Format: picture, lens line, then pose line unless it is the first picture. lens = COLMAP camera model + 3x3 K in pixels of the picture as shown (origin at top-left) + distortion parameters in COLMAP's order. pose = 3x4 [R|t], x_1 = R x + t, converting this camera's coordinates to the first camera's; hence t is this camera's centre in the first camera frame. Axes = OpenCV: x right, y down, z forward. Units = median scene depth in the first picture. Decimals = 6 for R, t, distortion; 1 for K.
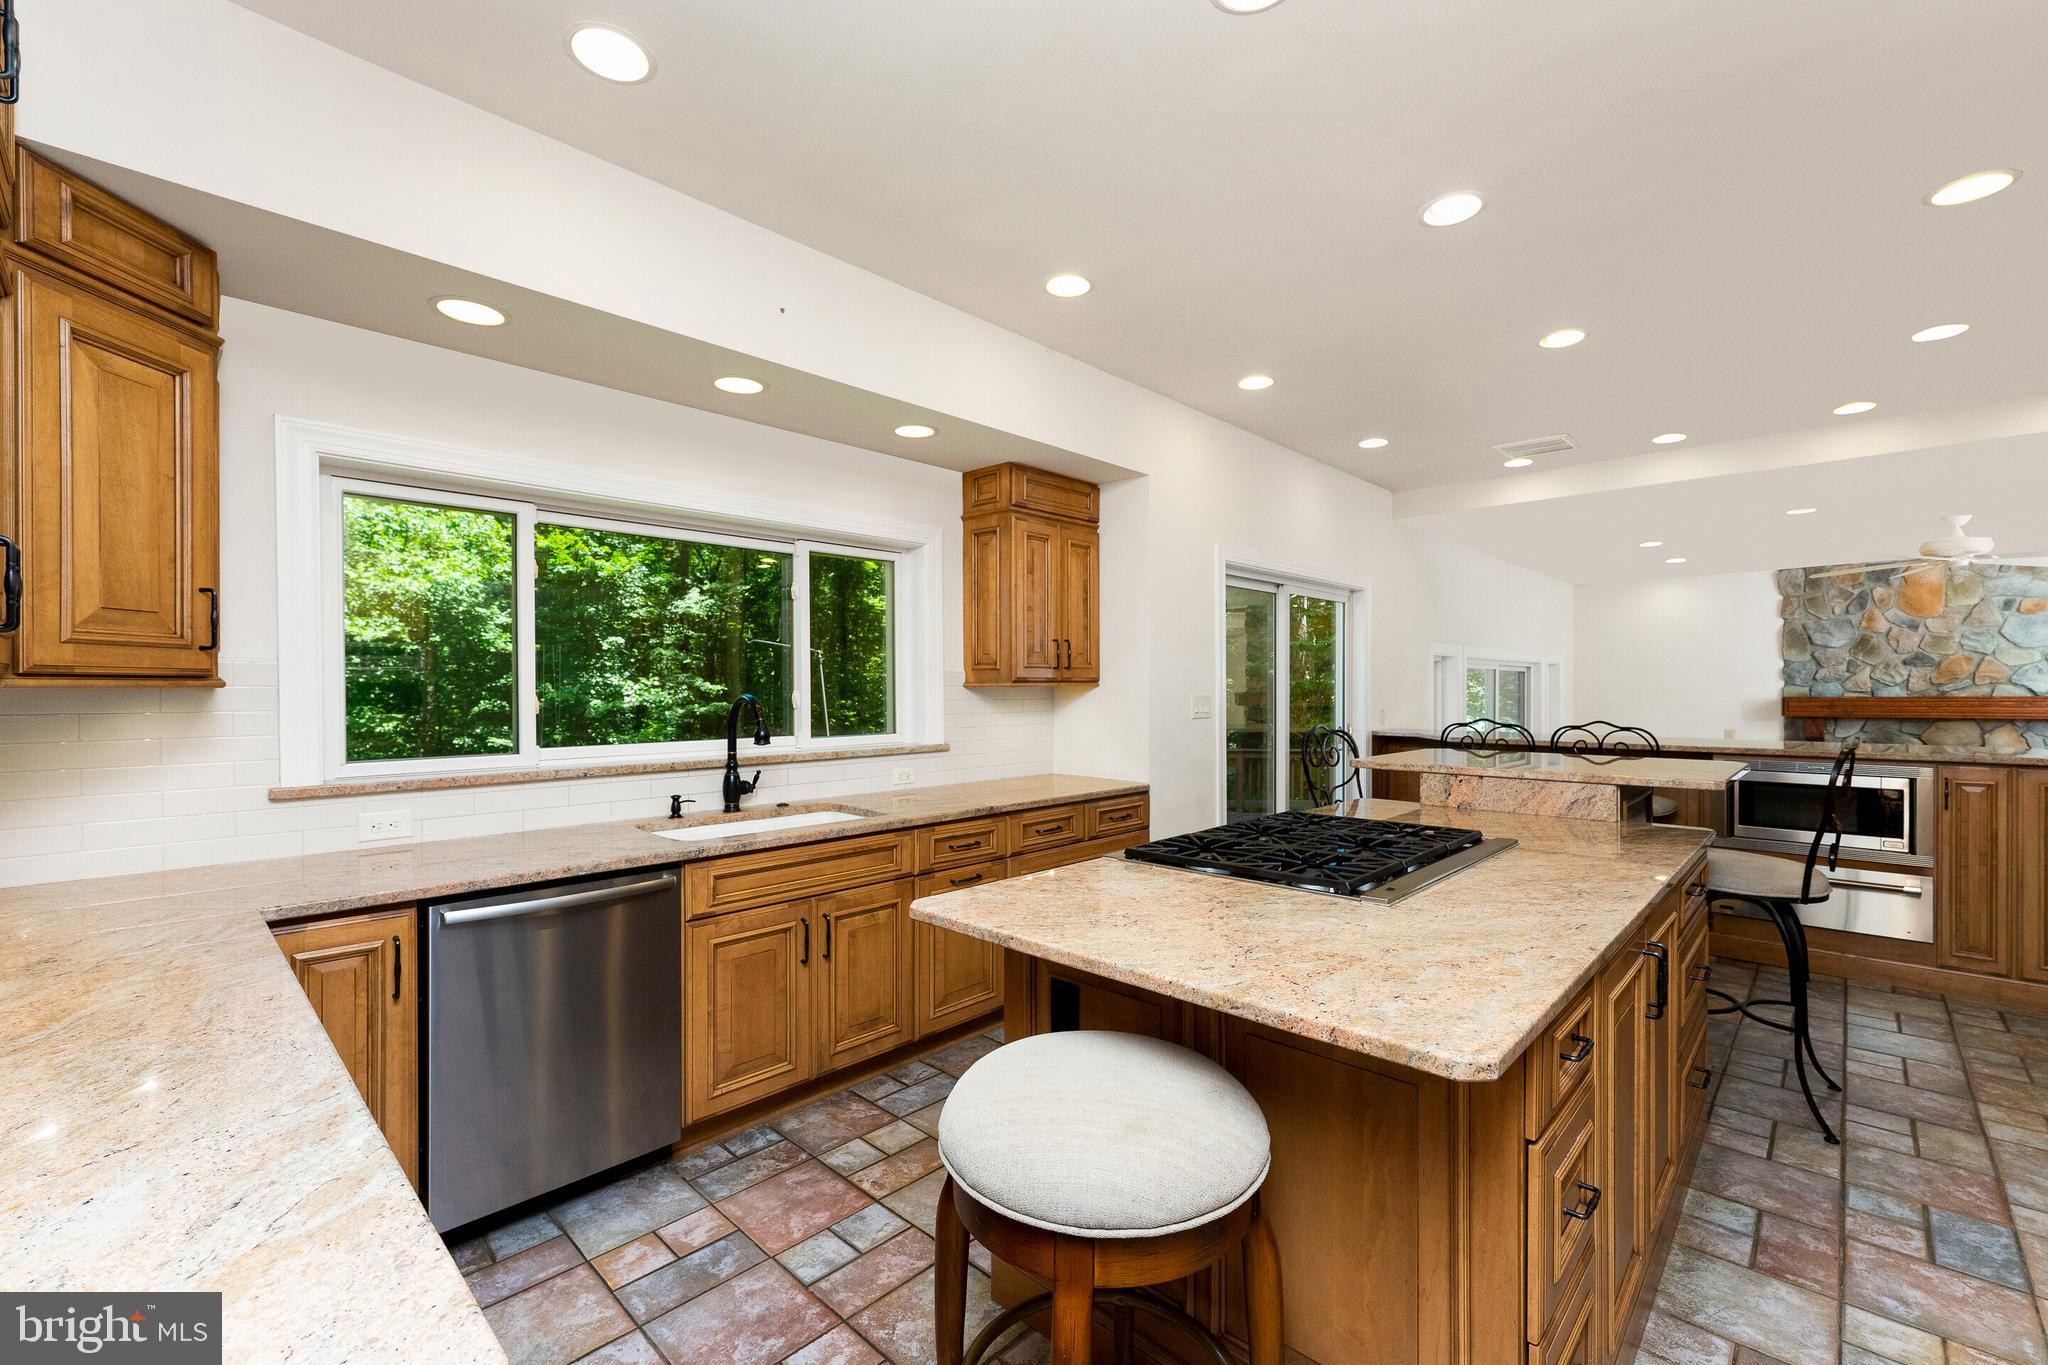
lens RADIAL K [[863.2, 0, 1021.2], [0, 863.2, 690.5], [0, 0, 1]] dist [0.001089, 0.000480]
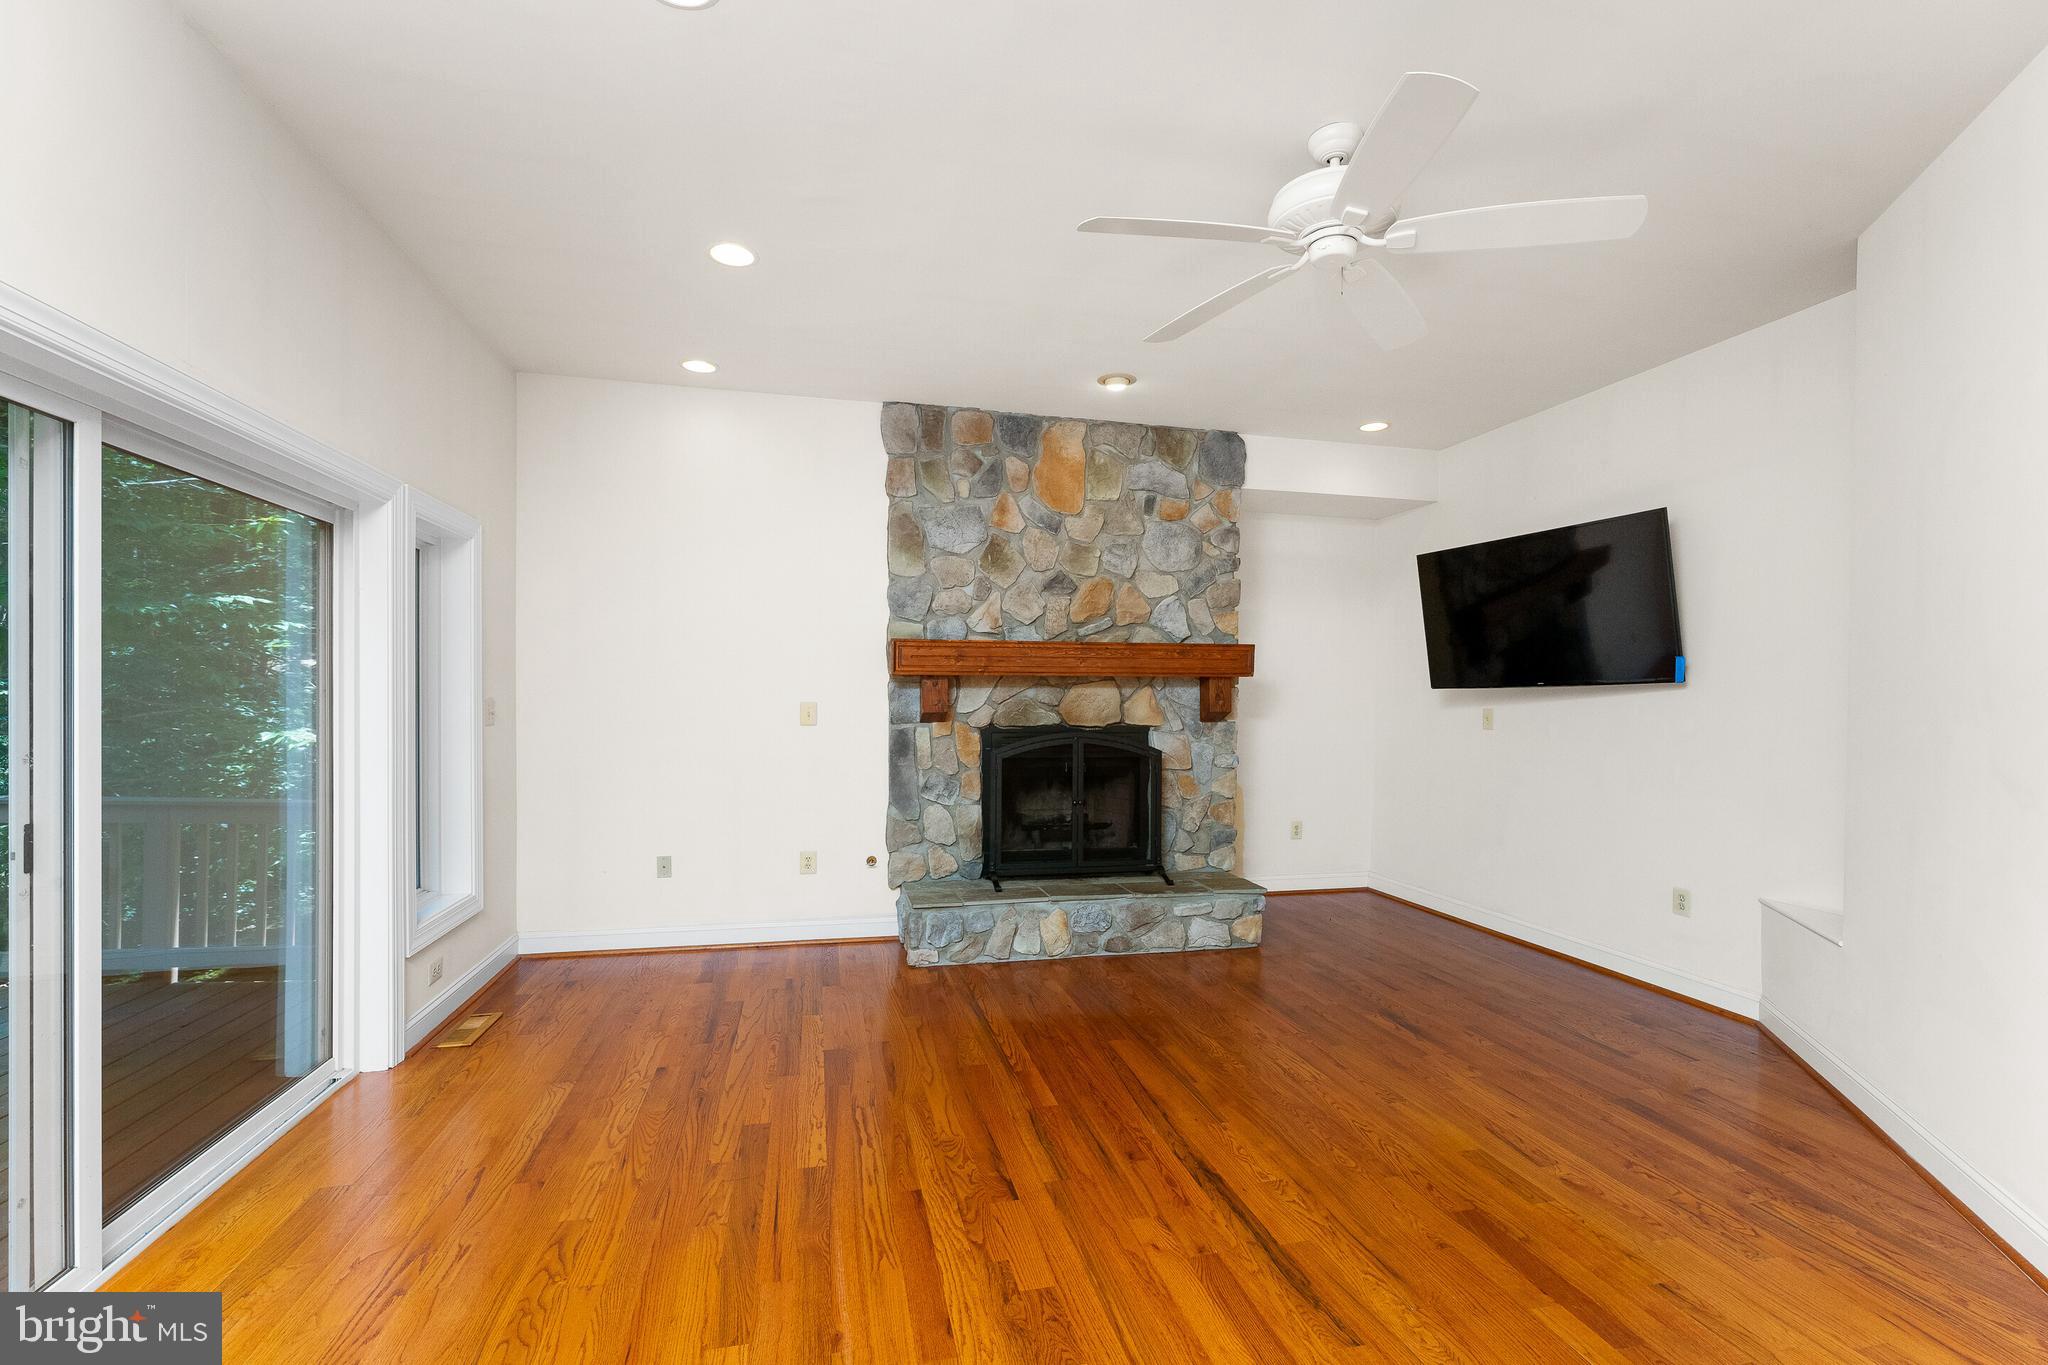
lens RADIAL K [[883.5, 0, 1024.0], [0, 883.5, 682.5], [0, 0, 1]] dist [0.000834, 0.000030]
pose [[0.528983, 0.014643, 0.848506, 0.936878], [-0.010166, 0.999889, -0.010918, 0.079248], [-0.848572, -0.002850, 0.529073, 1.299871]]
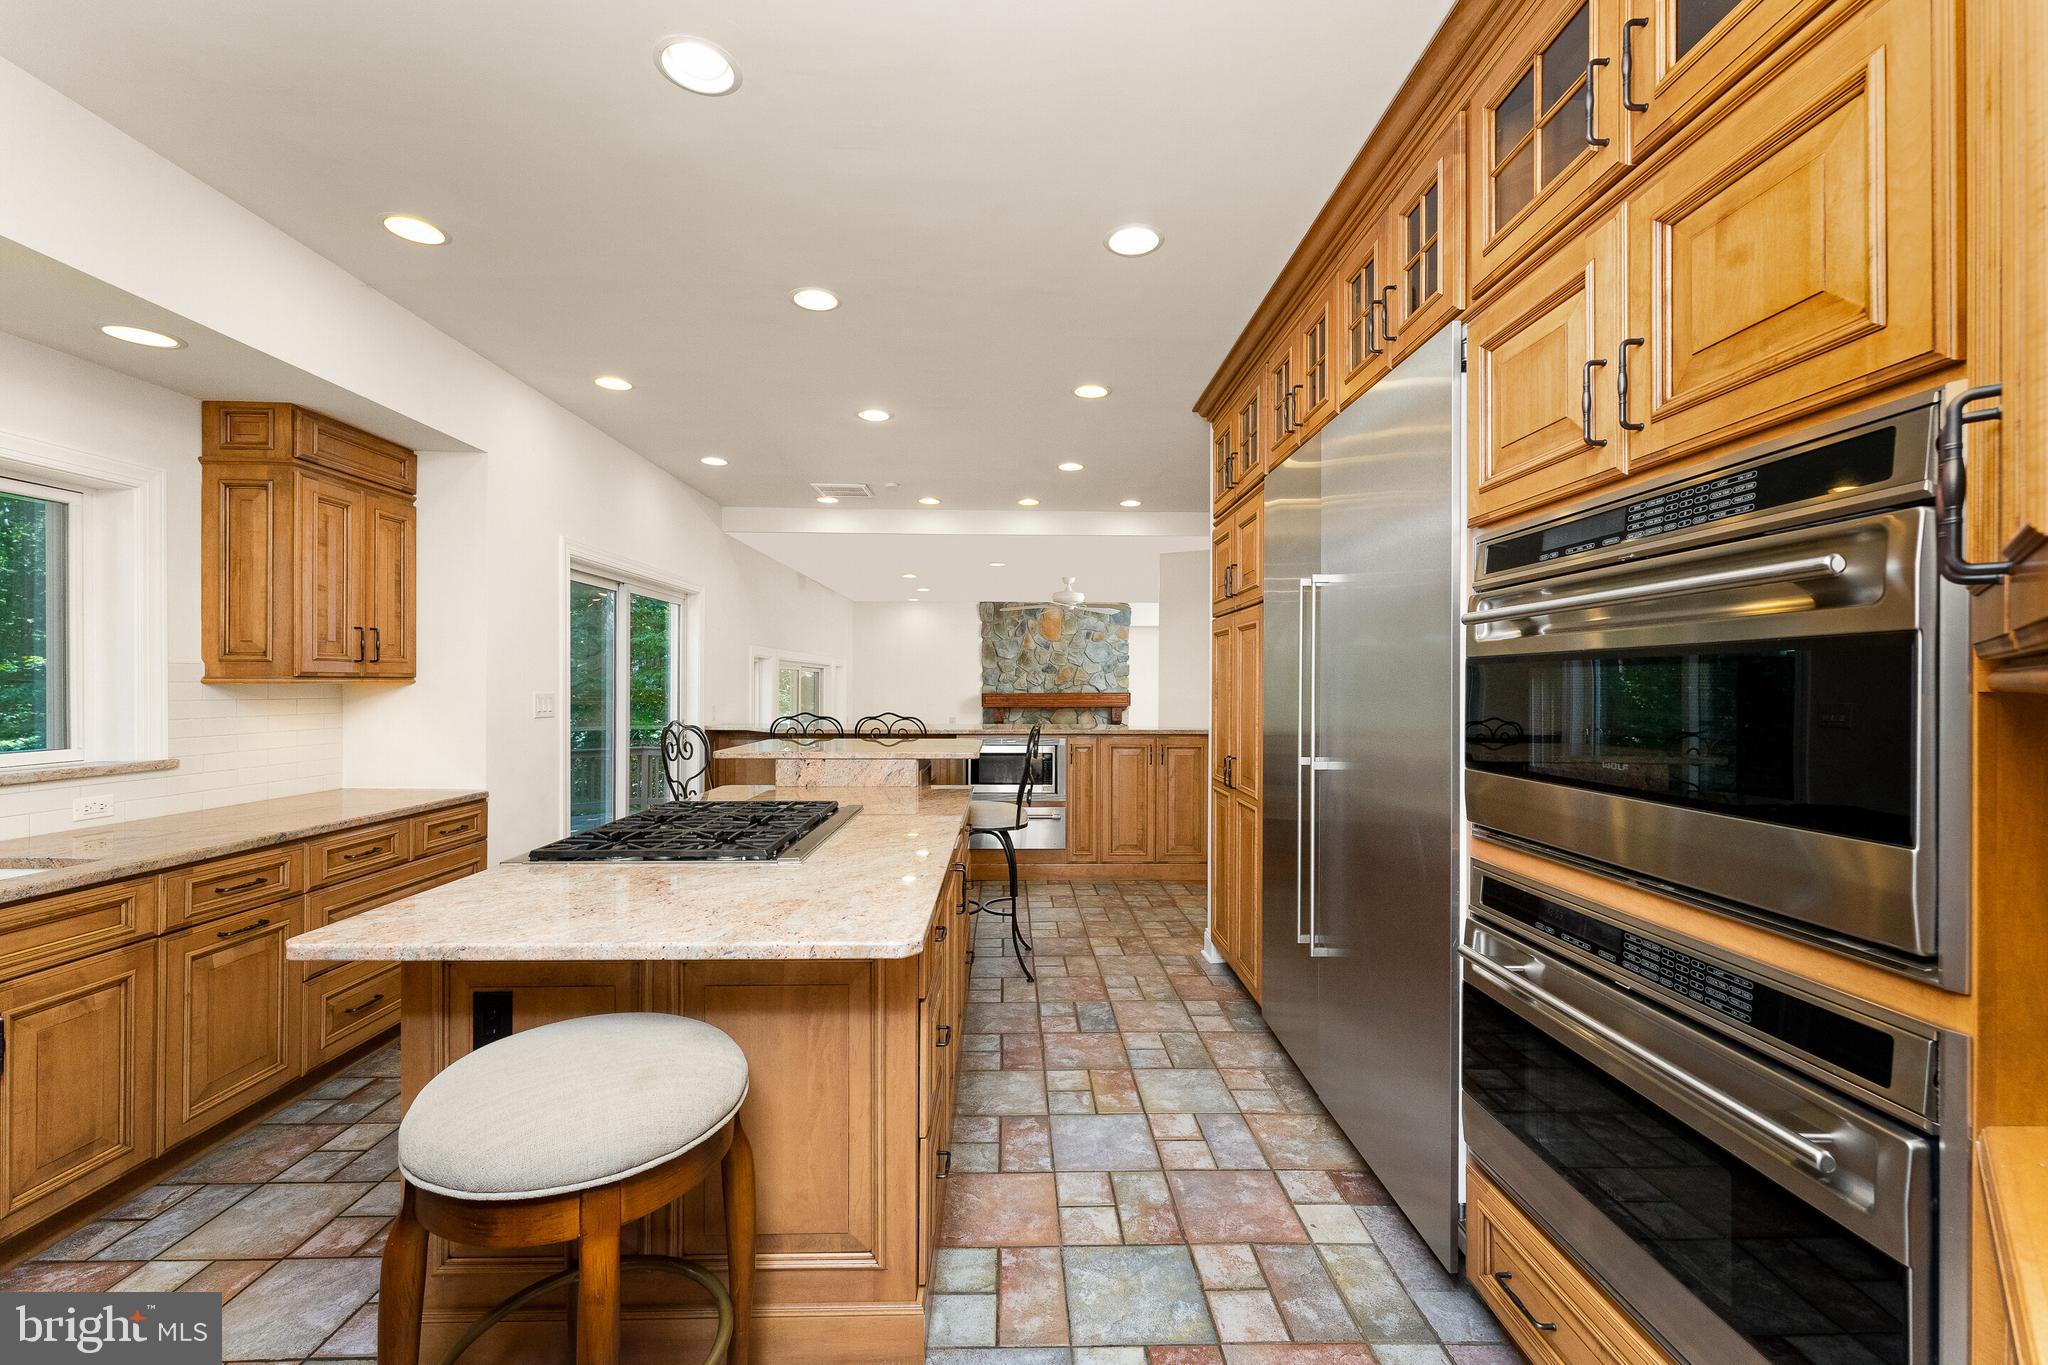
lens RADIAL K [[849.5, 0, 1025.4], [0, 849.5, 686.1], [0, 0, 1]] dist [0.001886, -0.000156]
pose [[0.705410, 0.003782, 0.708790, -0.089235], [-0.002369, 0.999993, -0.002978, -0.001151], [-0.708796, 0.000422, 0.705414, -0.039853]]
